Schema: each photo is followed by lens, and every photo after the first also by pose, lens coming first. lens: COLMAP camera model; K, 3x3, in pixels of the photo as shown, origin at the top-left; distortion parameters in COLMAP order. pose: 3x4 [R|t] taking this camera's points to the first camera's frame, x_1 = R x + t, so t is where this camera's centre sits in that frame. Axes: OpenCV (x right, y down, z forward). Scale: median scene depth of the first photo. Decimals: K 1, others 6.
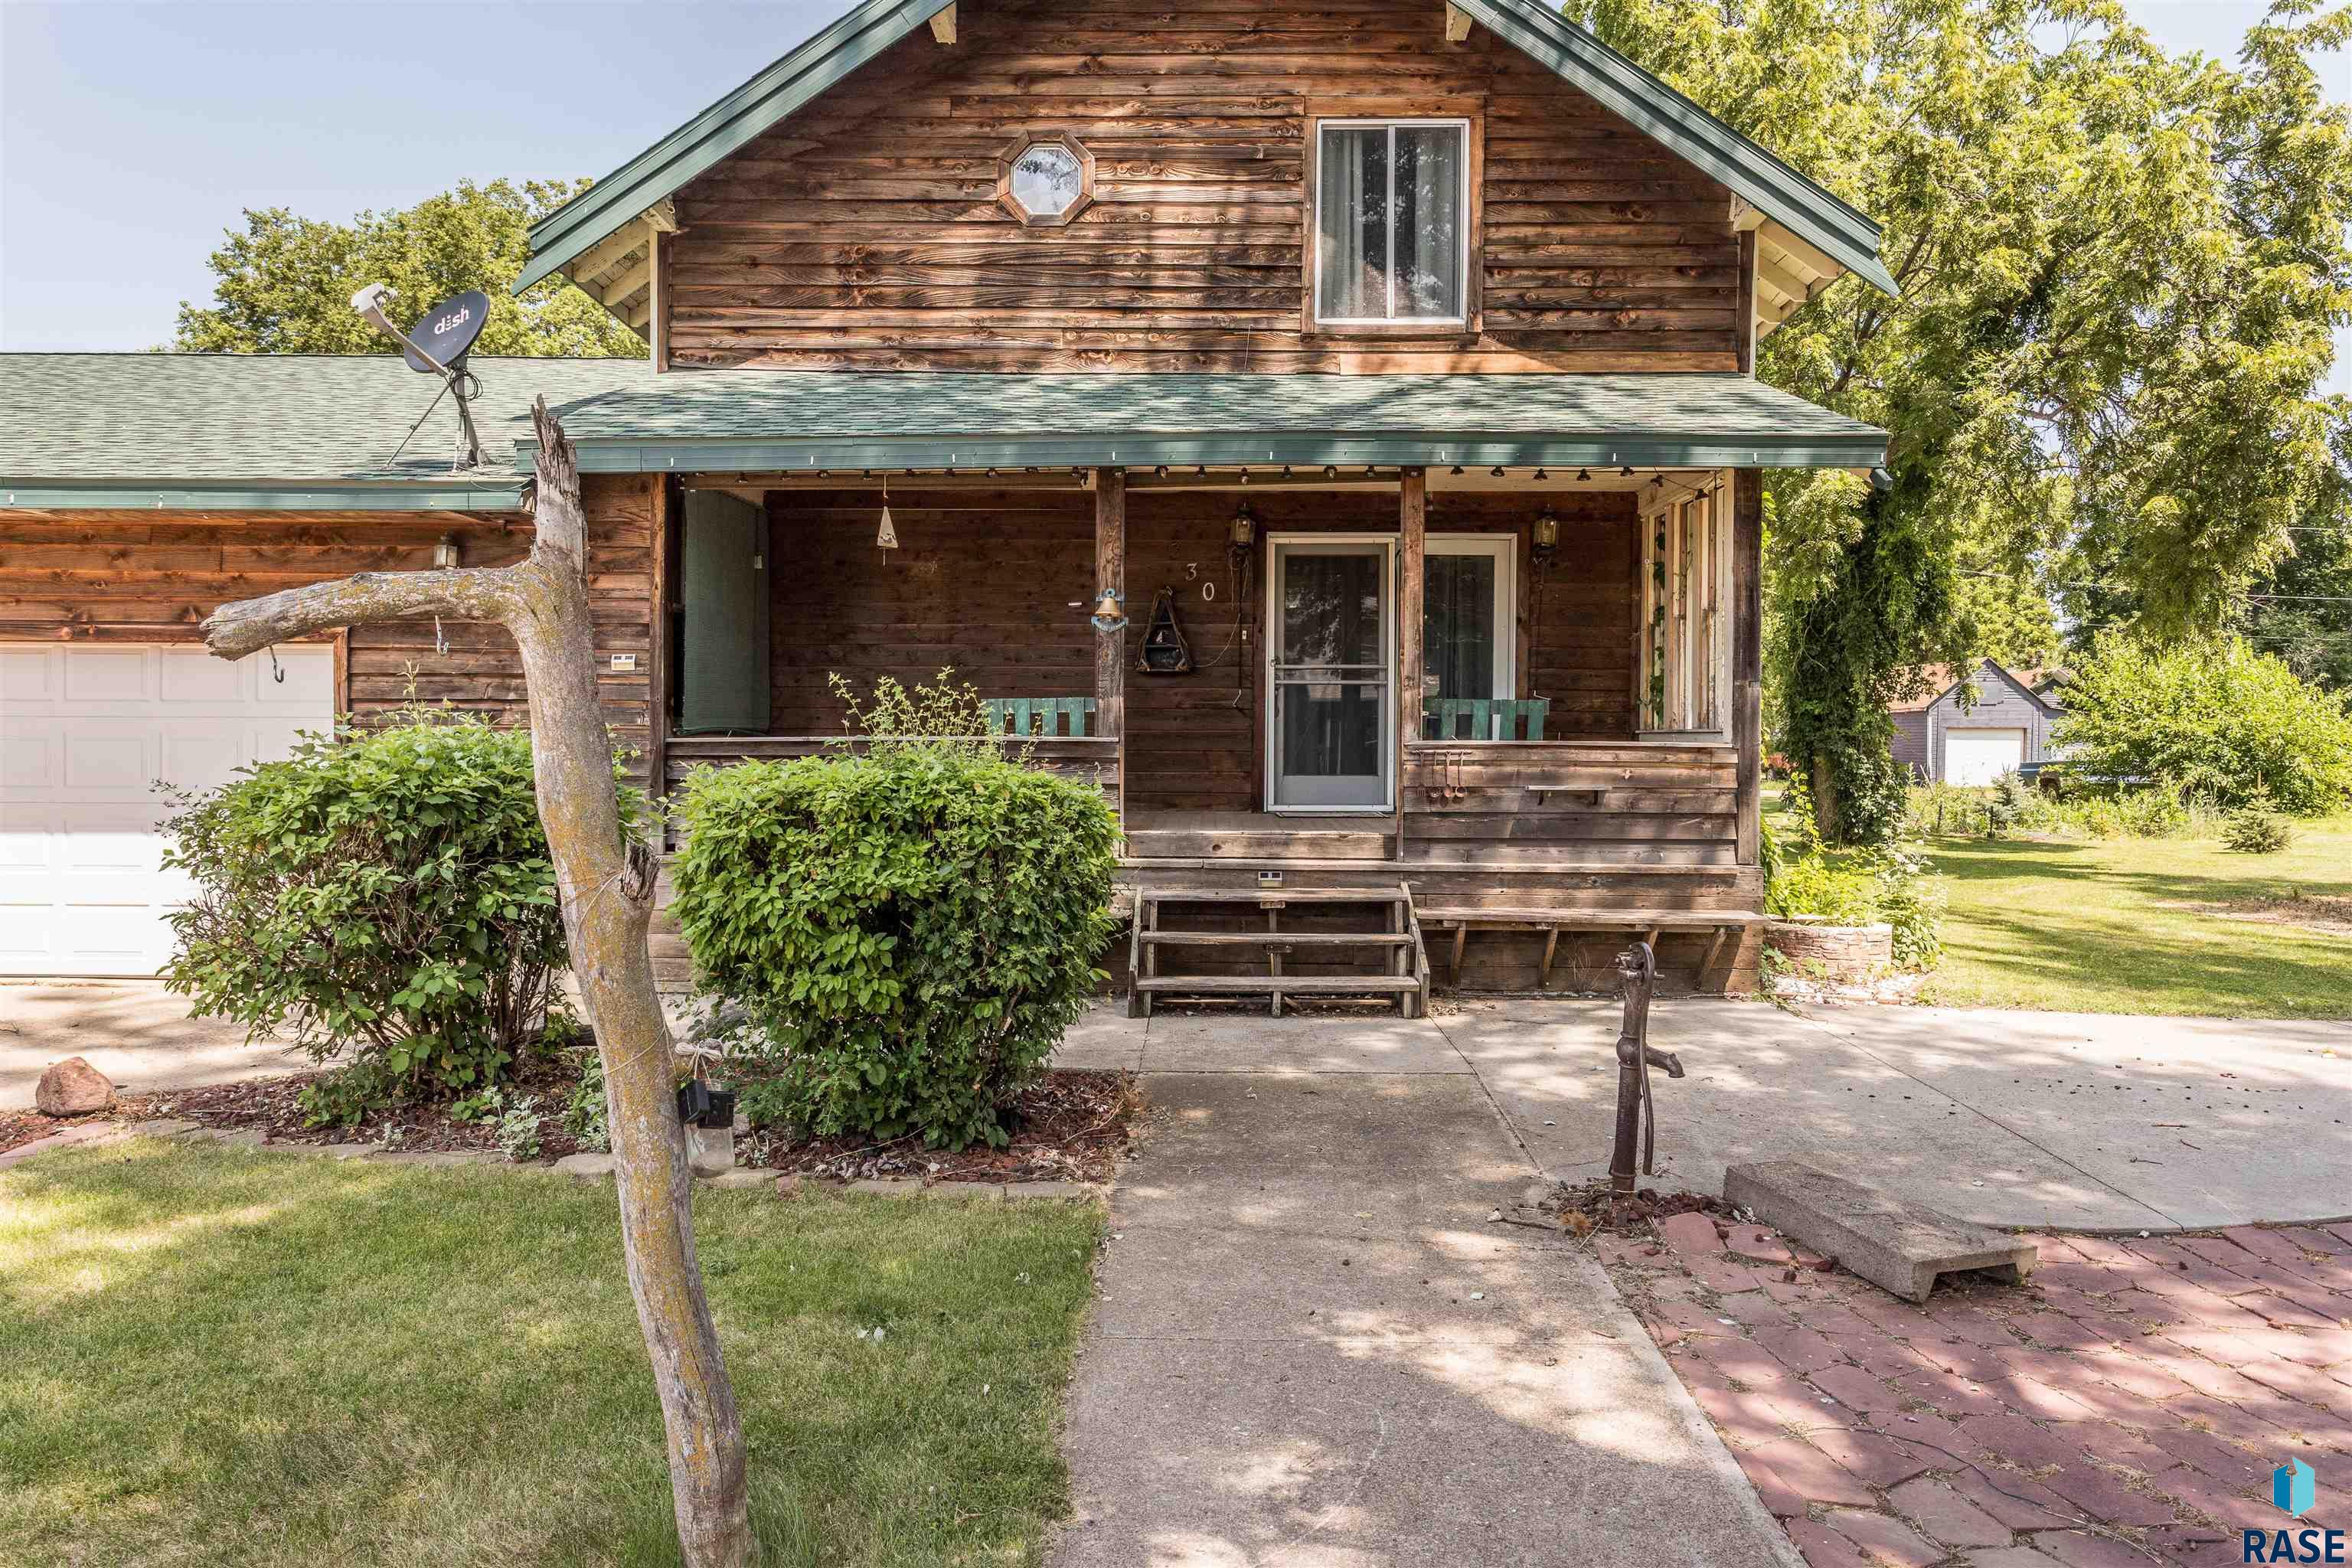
lens RADIAL K [[1654.2, 0, 1170.1], [0, 1654.2, 780.7], [0, 0, 1]] dist [0.005644, -0.000866]
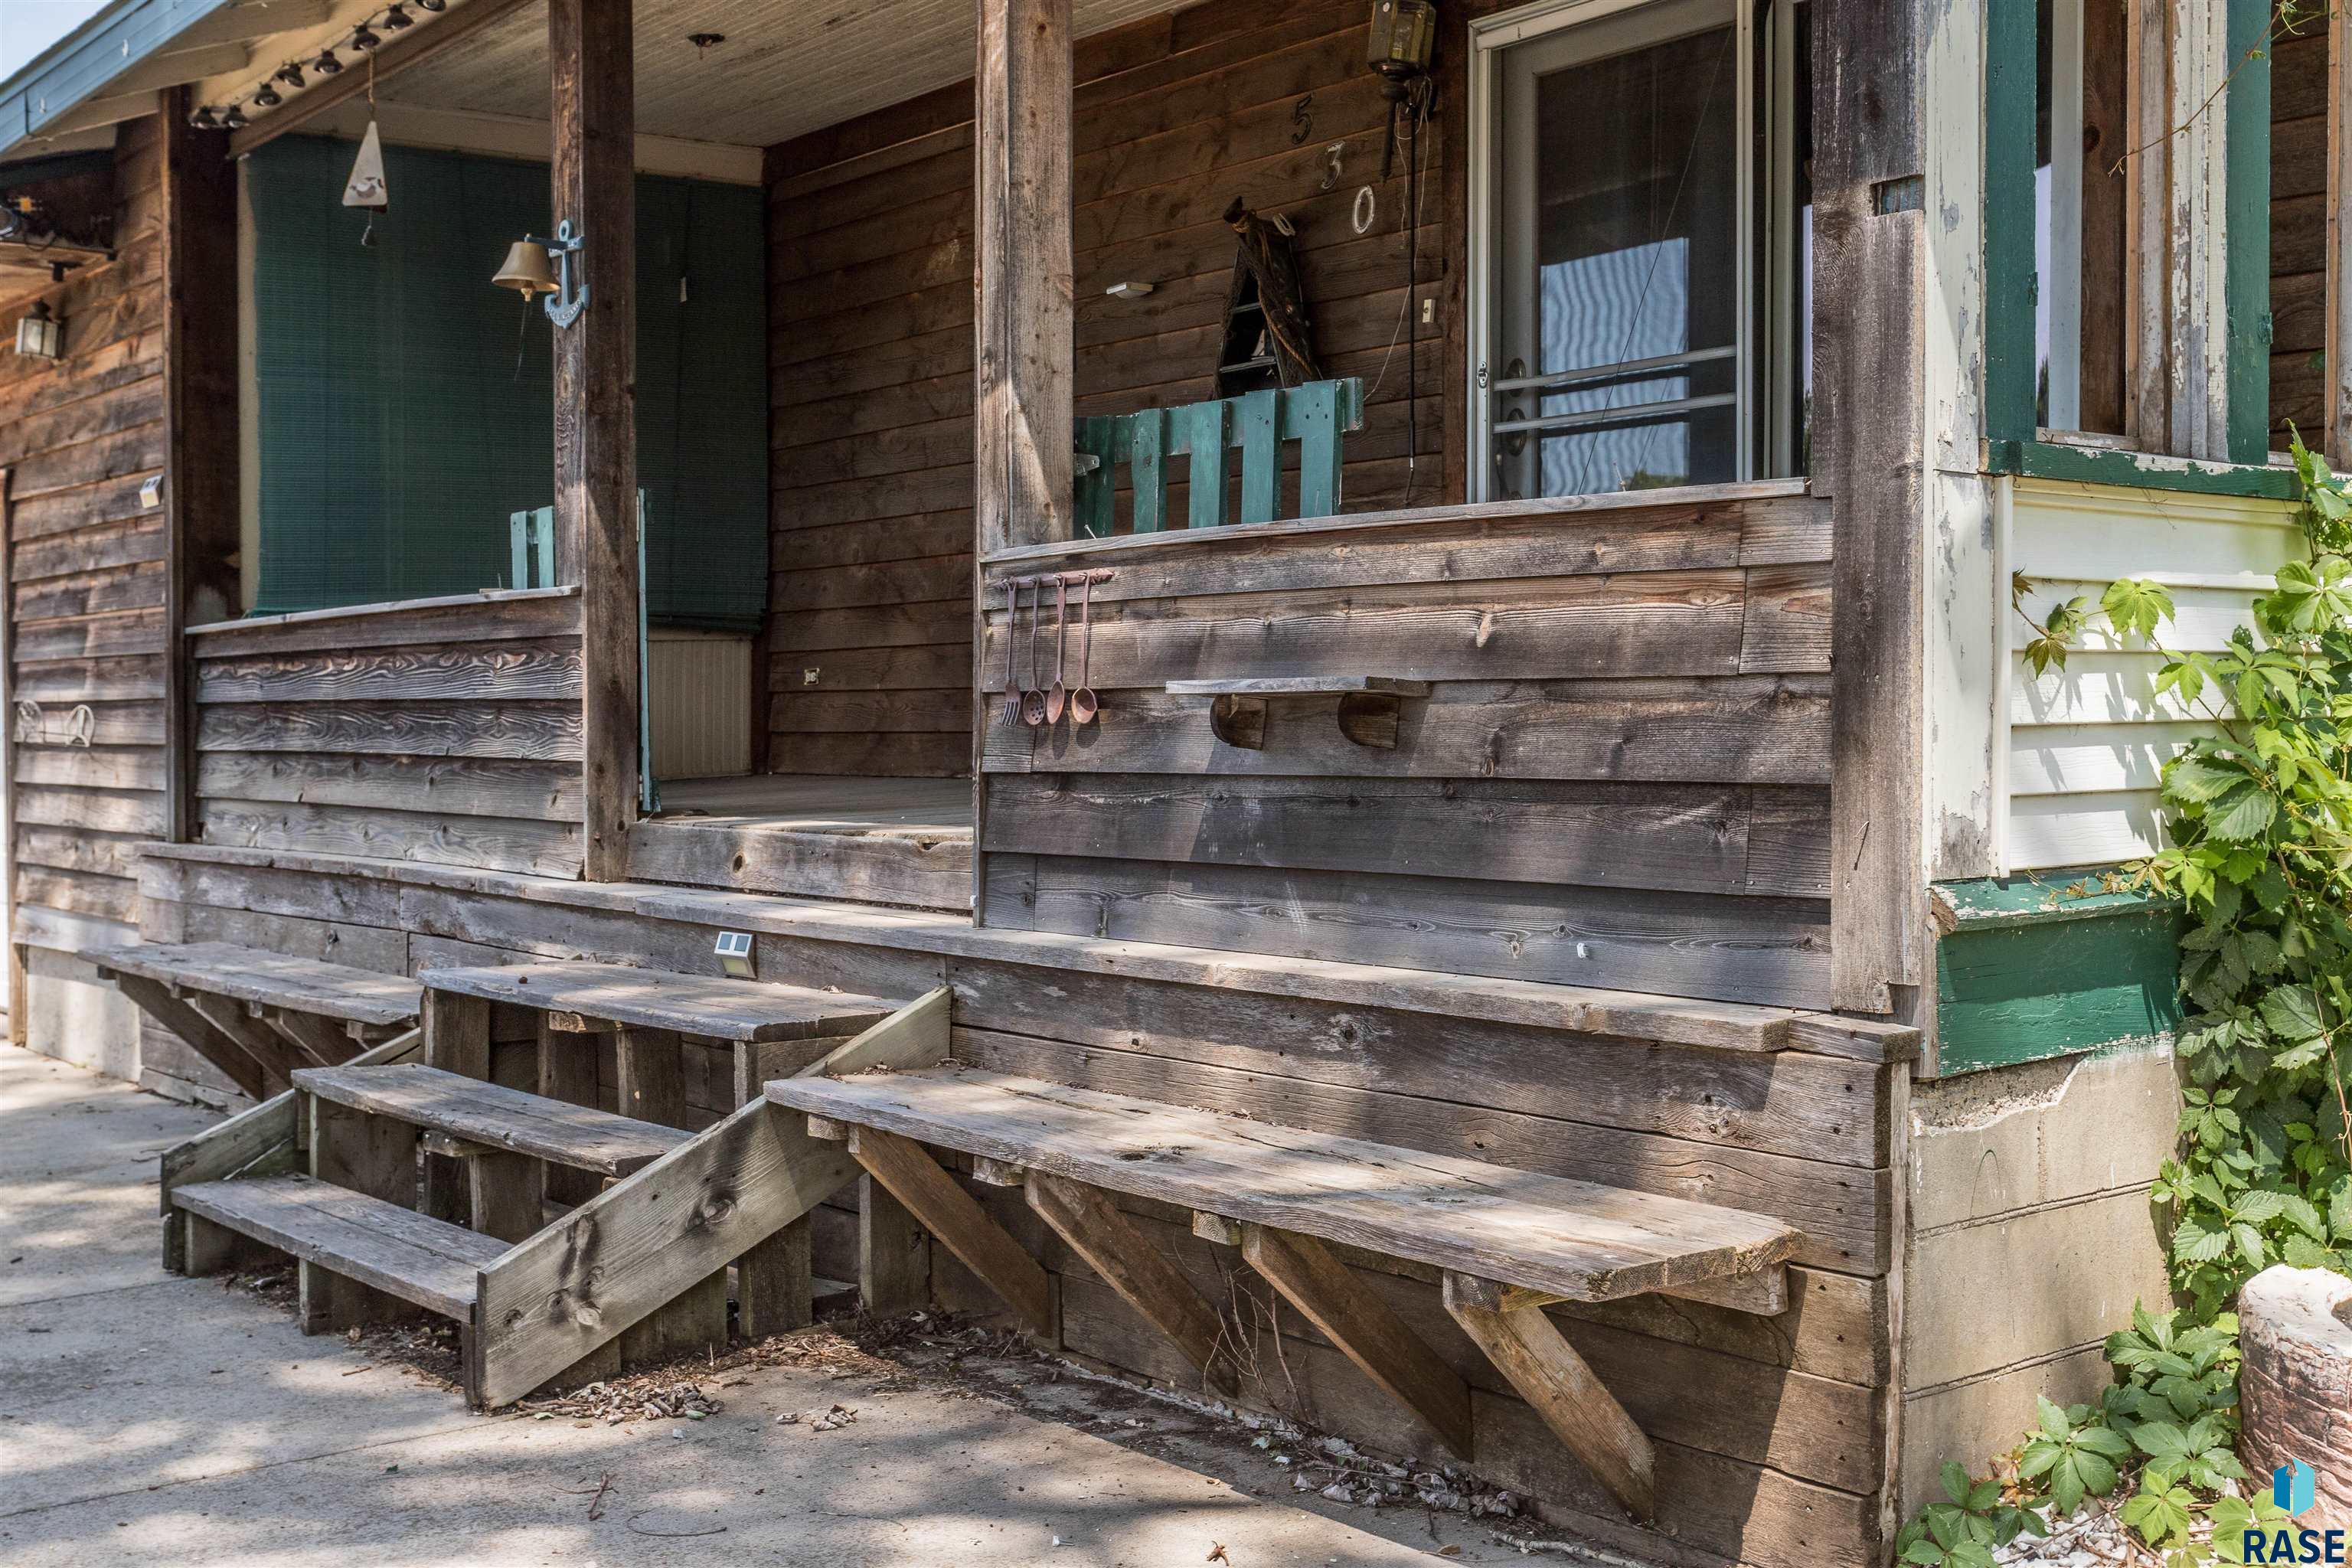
lens RADIAL K [[2584.6, 0, 1189.1], [0, 2584.6, 775.6], [0, 0, 1]] dist [-0.005600, 0.000000]
pose [[0.653303, 0.006786, -0.757067, 0.454753], [-0.003489, 0.999976, 0.005952, 0.013807], [0.757089, -0.001248, 0.653311, 0.581561]]
